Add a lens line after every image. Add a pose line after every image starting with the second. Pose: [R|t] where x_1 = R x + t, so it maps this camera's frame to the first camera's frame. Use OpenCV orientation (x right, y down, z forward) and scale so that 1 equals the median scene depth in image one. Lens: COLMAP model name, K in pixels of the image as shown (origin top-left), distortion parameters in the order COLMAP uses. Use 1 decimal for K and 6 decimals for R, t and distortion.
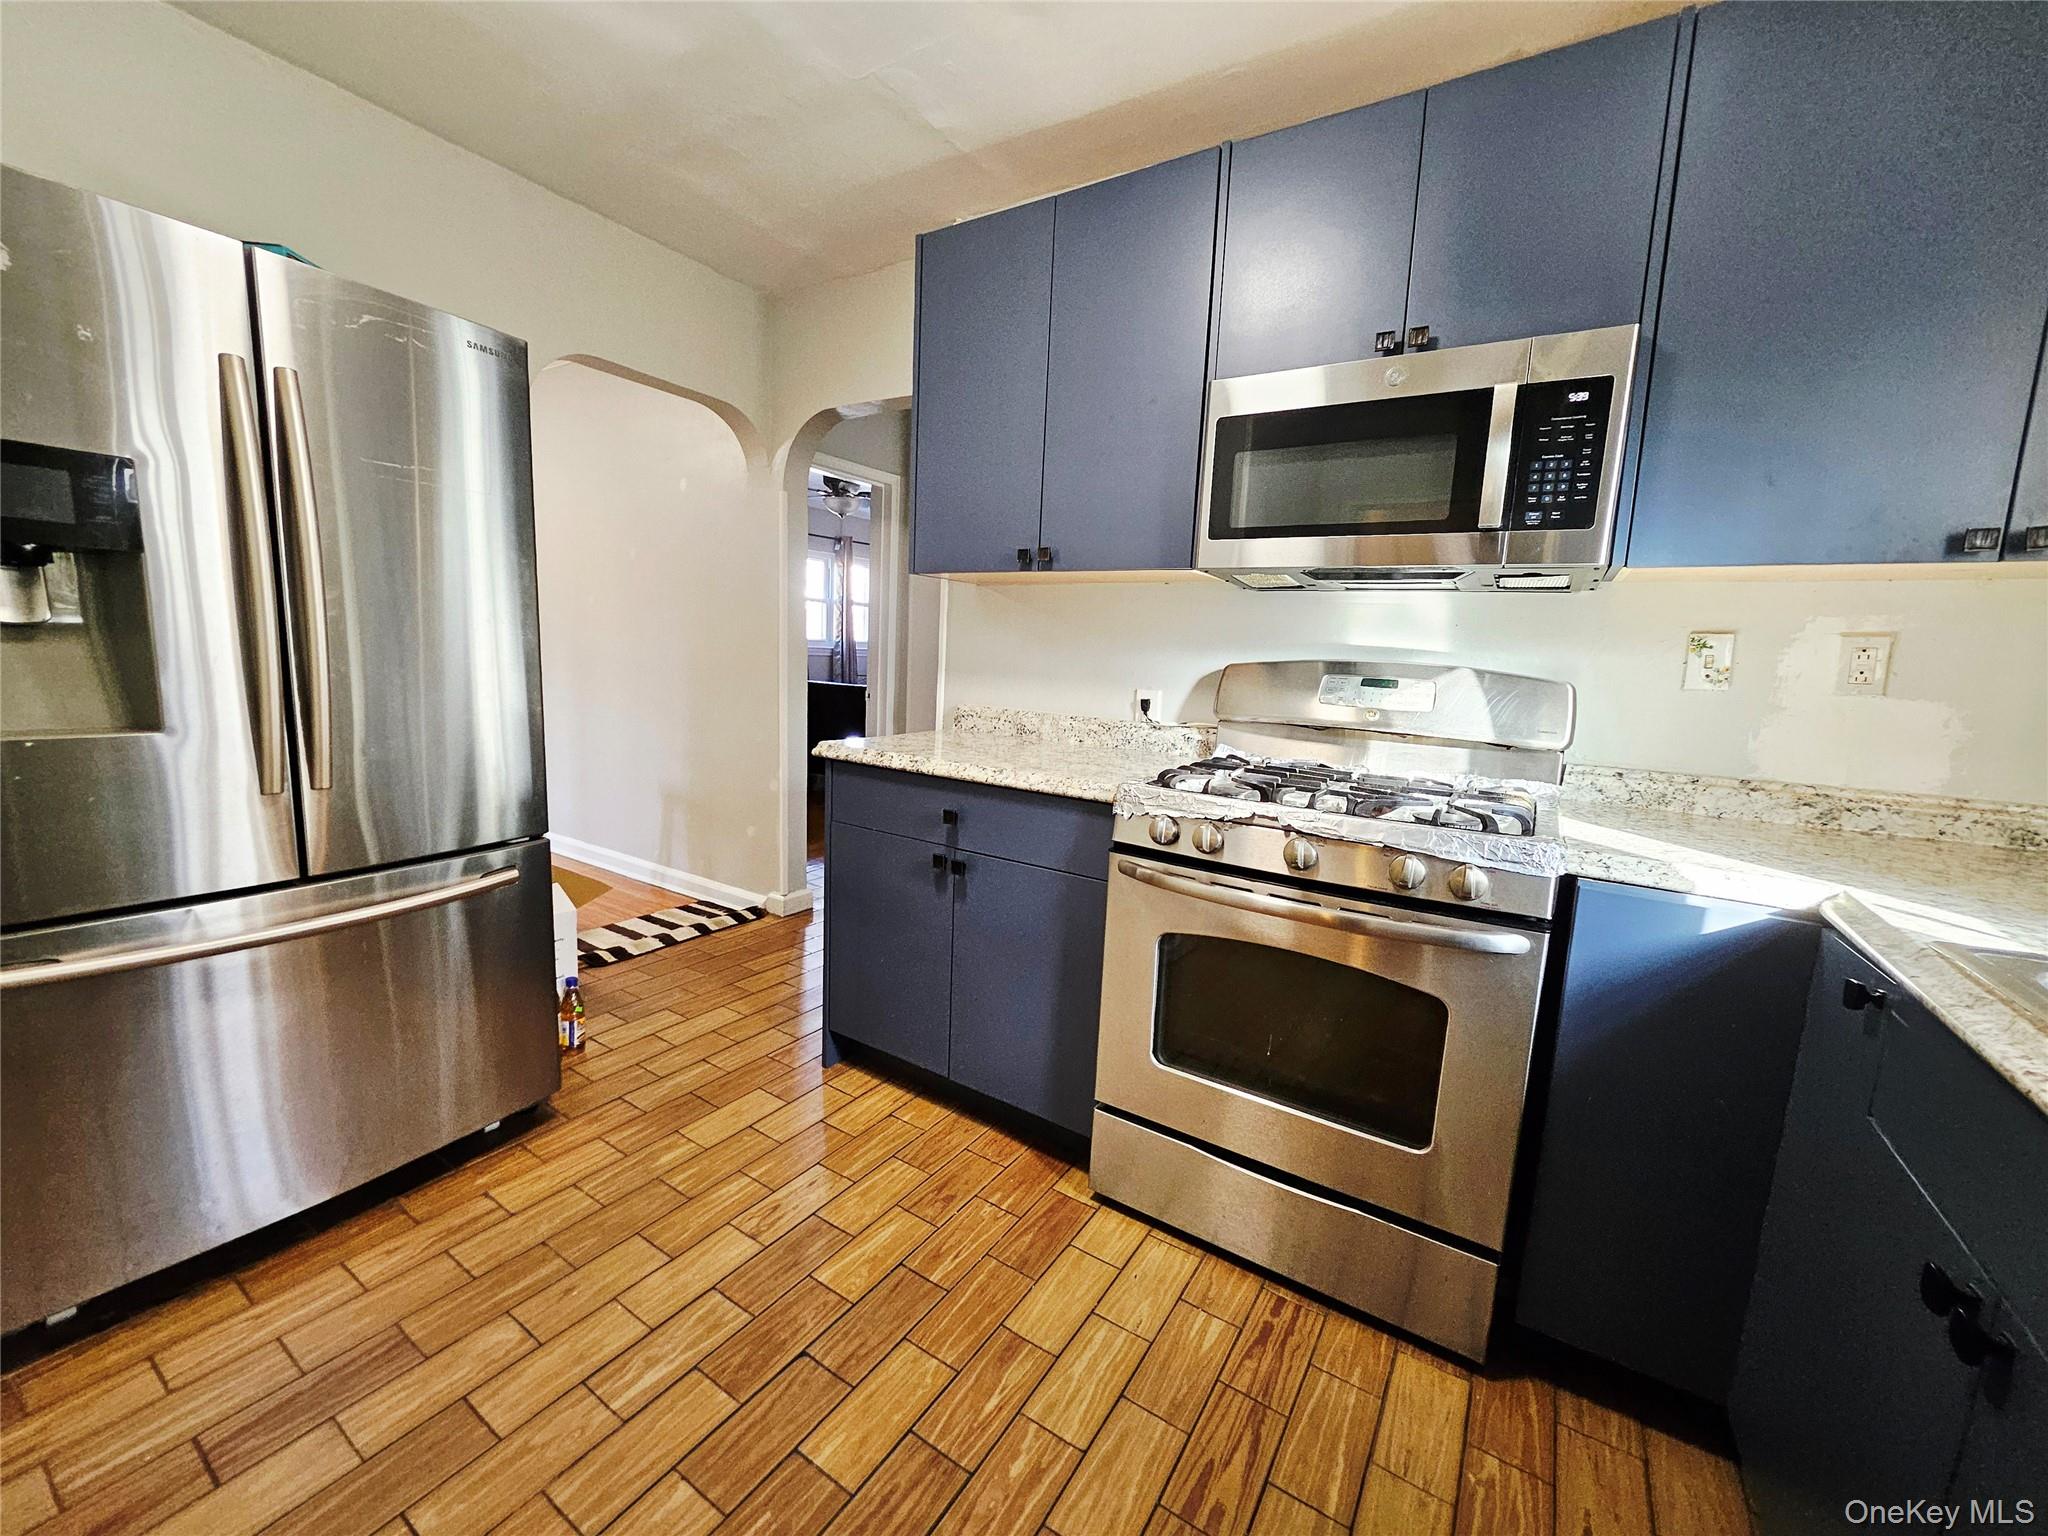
lens RADIAL K [[809.3, 0, 1023.4], [0, 809.3, 765.9], [0, 0, 1]] dist [-0.005936, 0.000938]
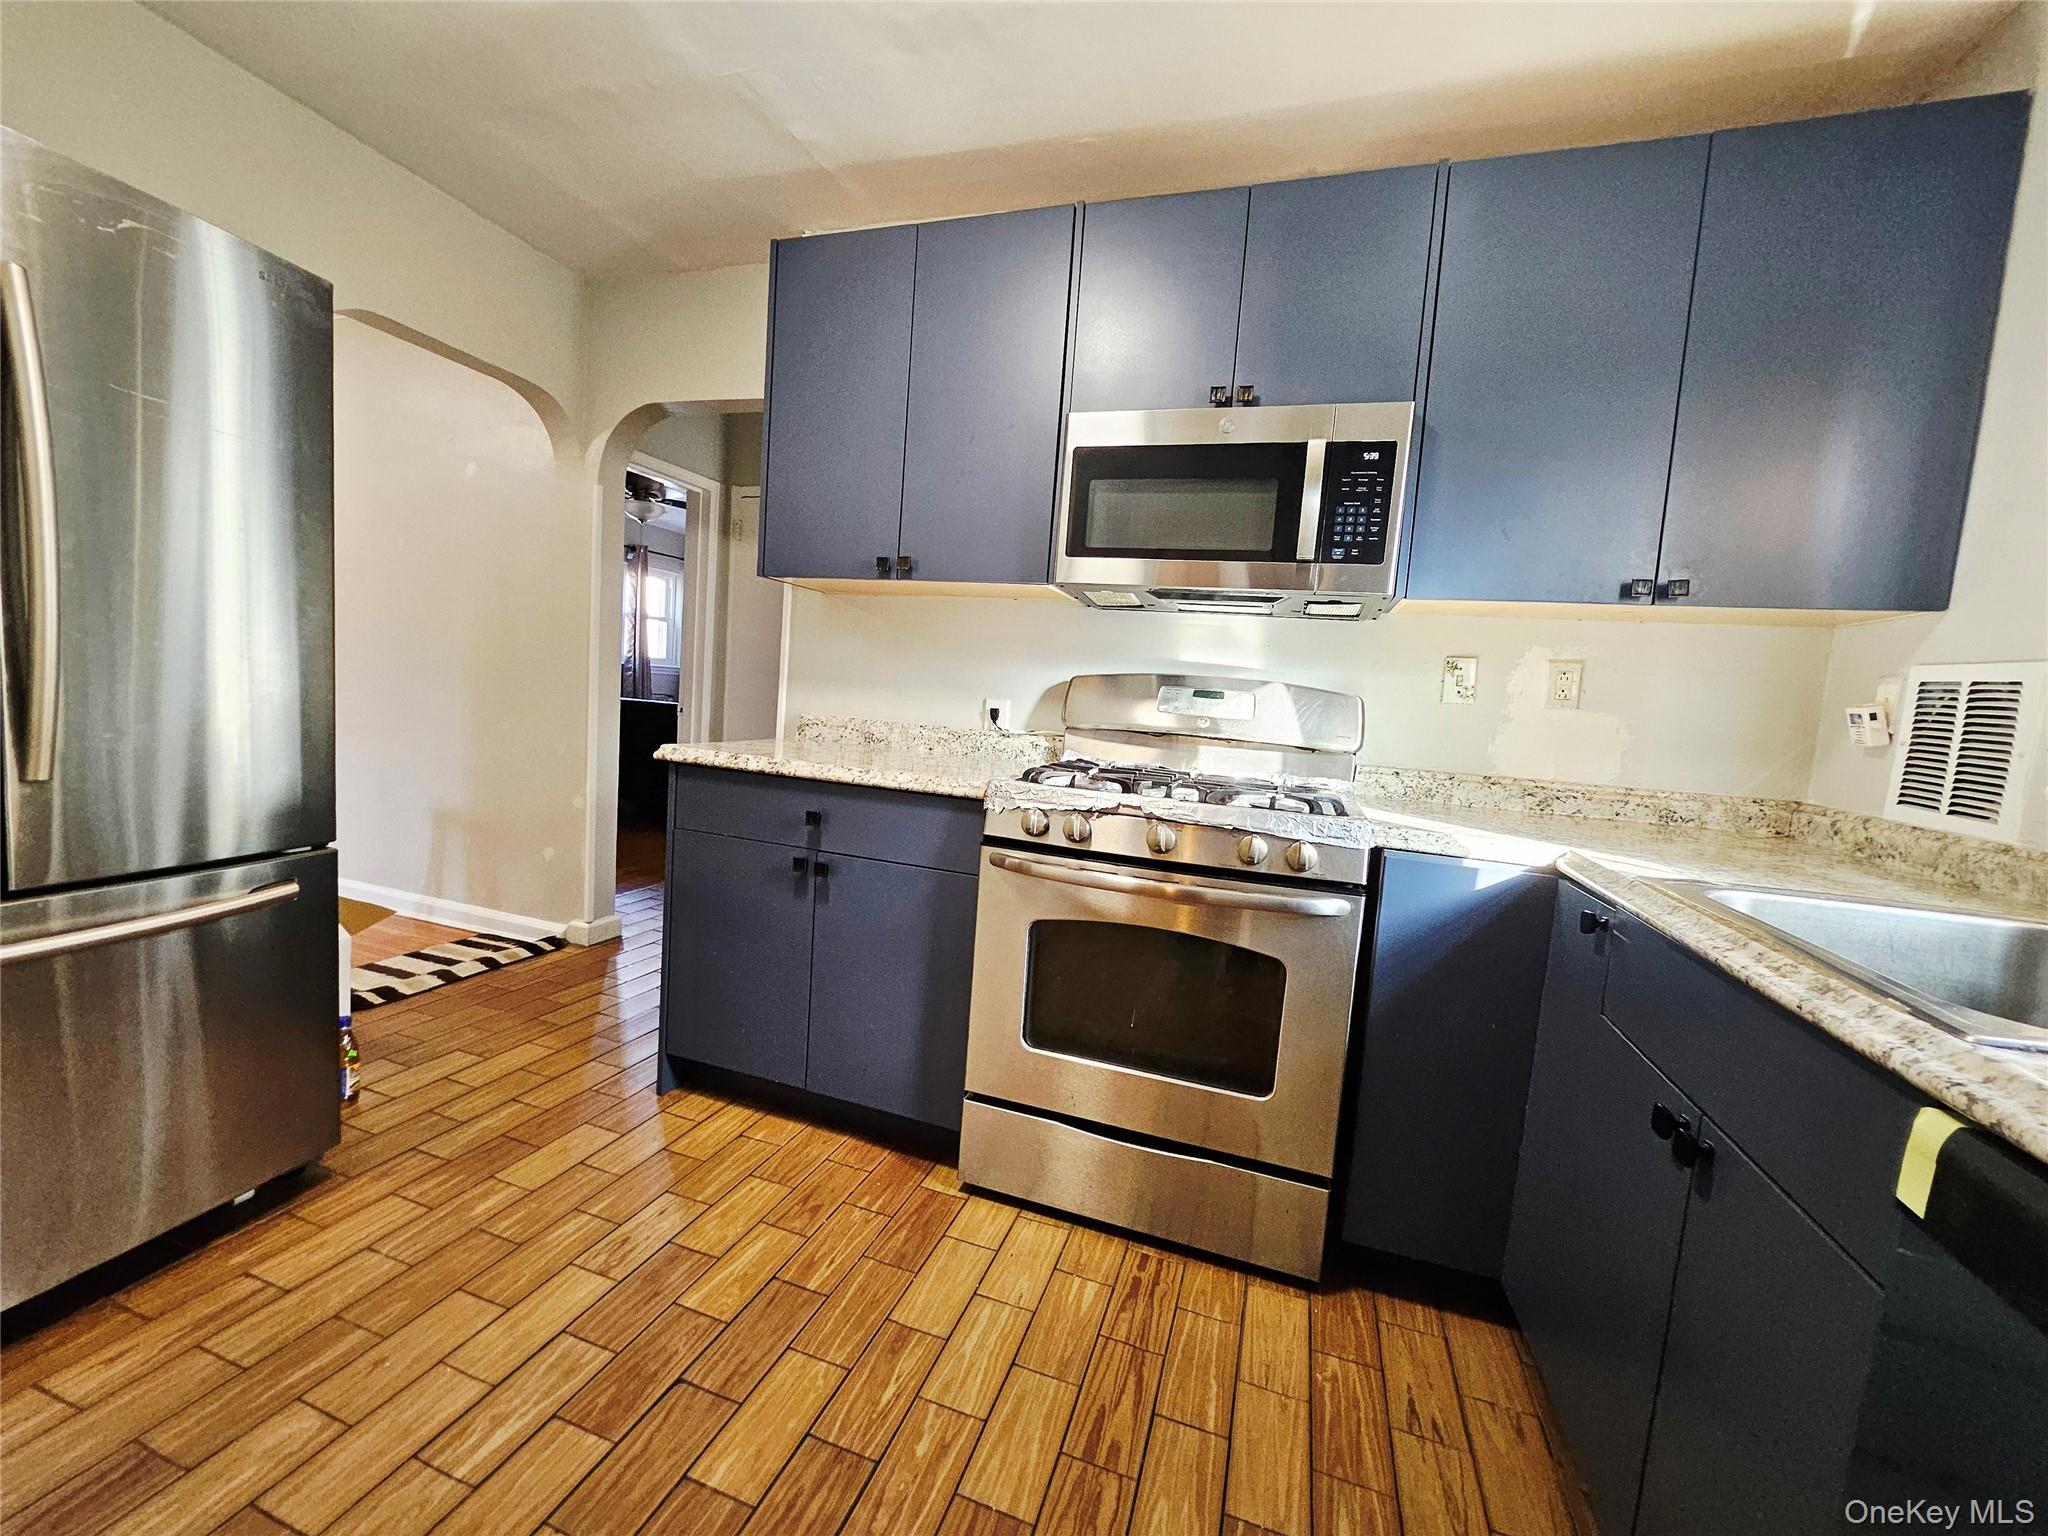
lens RADIAL K [[809.3, 0, 1026.6], [0, 809.3, 765.0], [0, 0, 1]] dist [-0.005936, 0.000938]
pose [[0.968636, 0.004123, 0.248449, -0.100678], [0.005369, 0.999282, -0.037513, 0.044141], [-0.248425, 0.037670, 0.967918, -0.027492]]
